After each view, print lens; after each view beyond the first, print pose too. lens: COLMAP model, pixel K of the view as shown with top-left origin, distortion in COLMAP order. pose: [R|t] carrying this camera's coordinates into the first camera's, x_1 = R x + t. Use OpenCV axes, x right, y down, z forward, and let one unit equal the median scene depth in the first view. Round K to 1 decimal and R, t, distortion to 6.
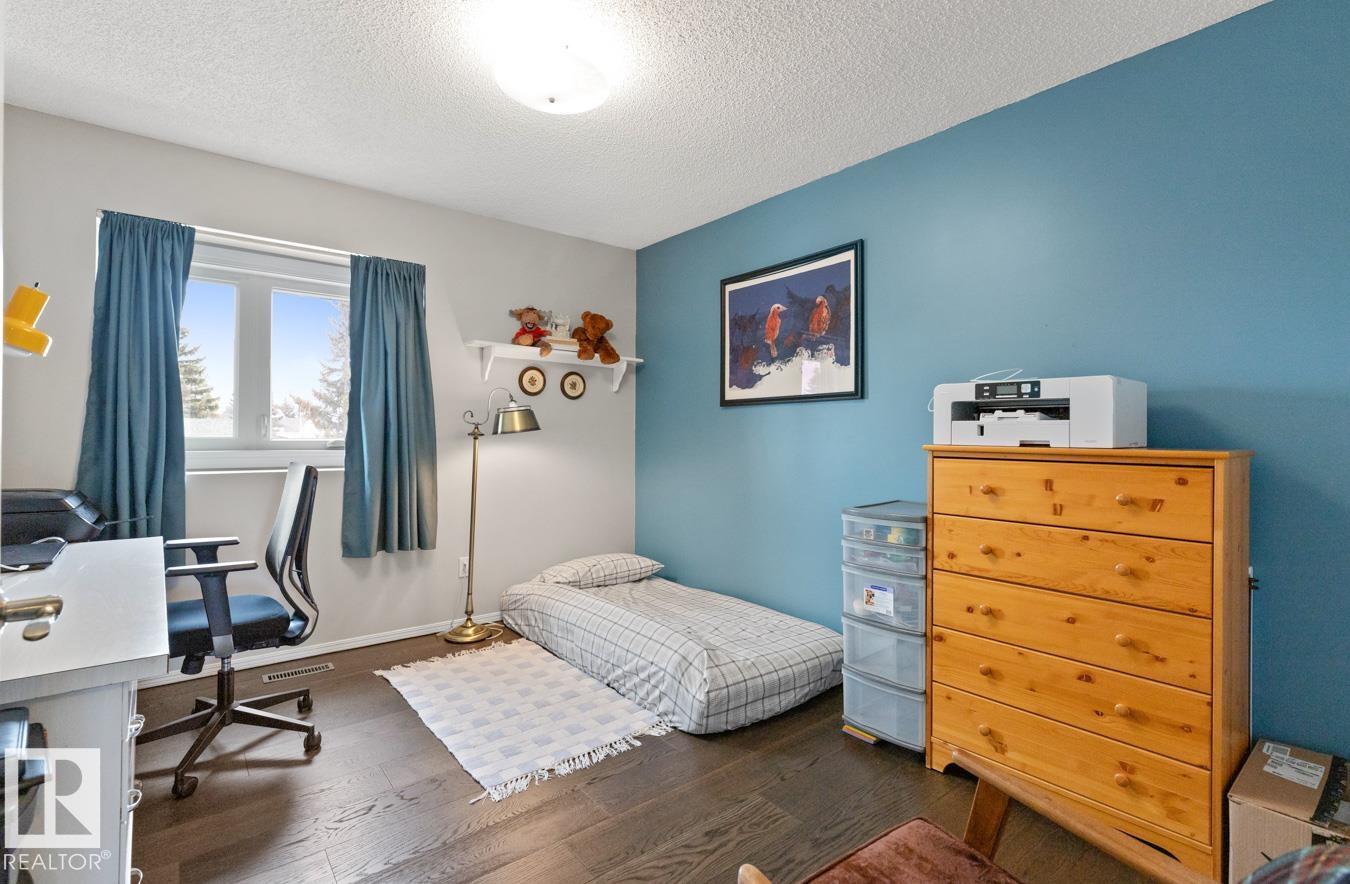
lens RADIAL K [[614.8, 0, 676.5], [0, 614.8, 441.1], [0, 0, 1]] dist [0.001880, 0.000145]
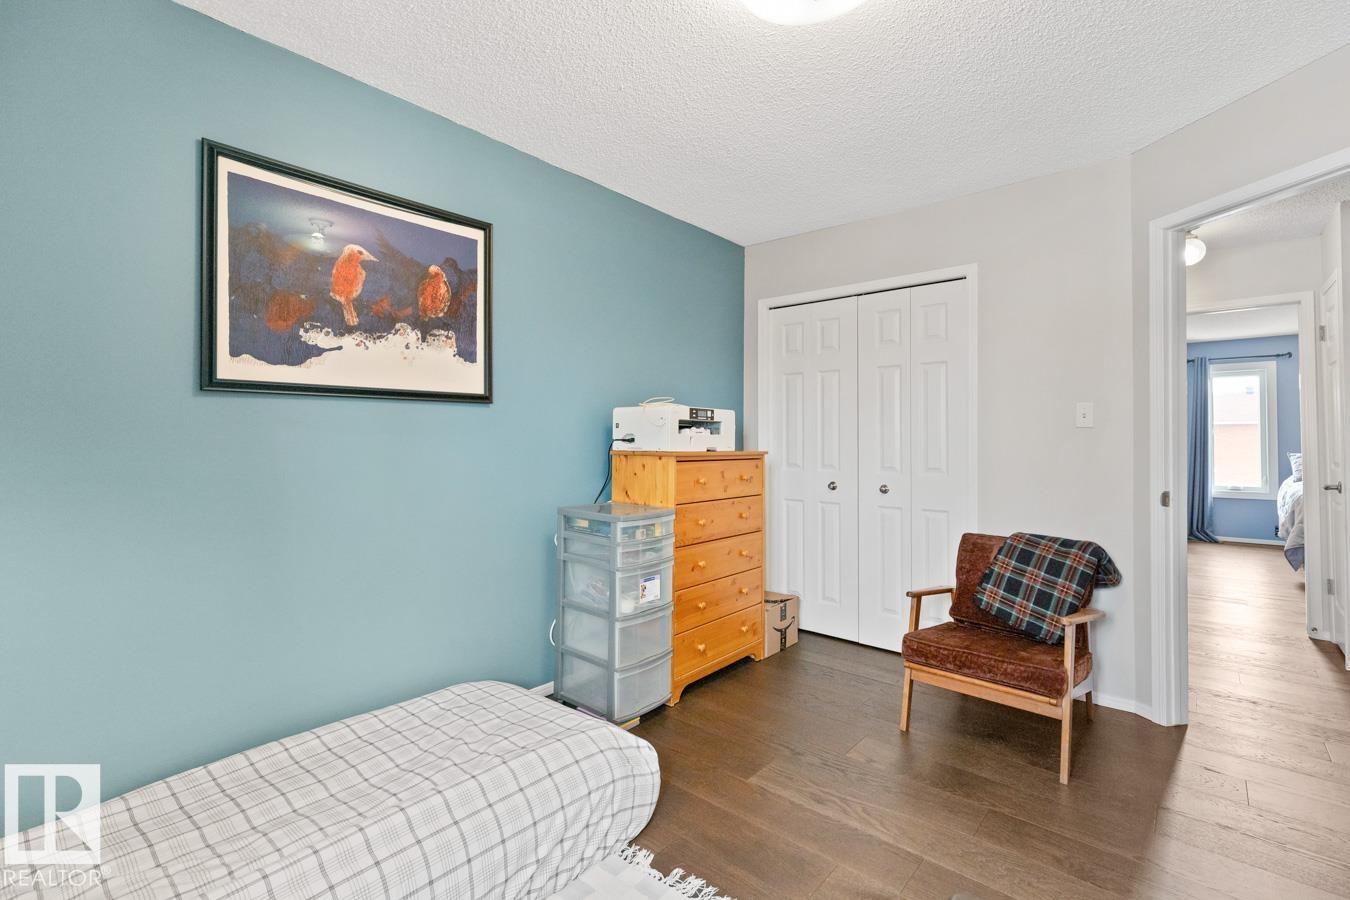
lens RADIAL K [[615.4, 0, 675.7], [0, 615.4, 435.7], [0, 0, 1]] dist [0.000826, -0.000046]
pose [[-0.180987, 0.001079, 0.983485, -0.608177], [0.006802, 0.999977, 0.000154, -0.020331], [-0.983462, 0.006718, -0.180990, 0.880341]]
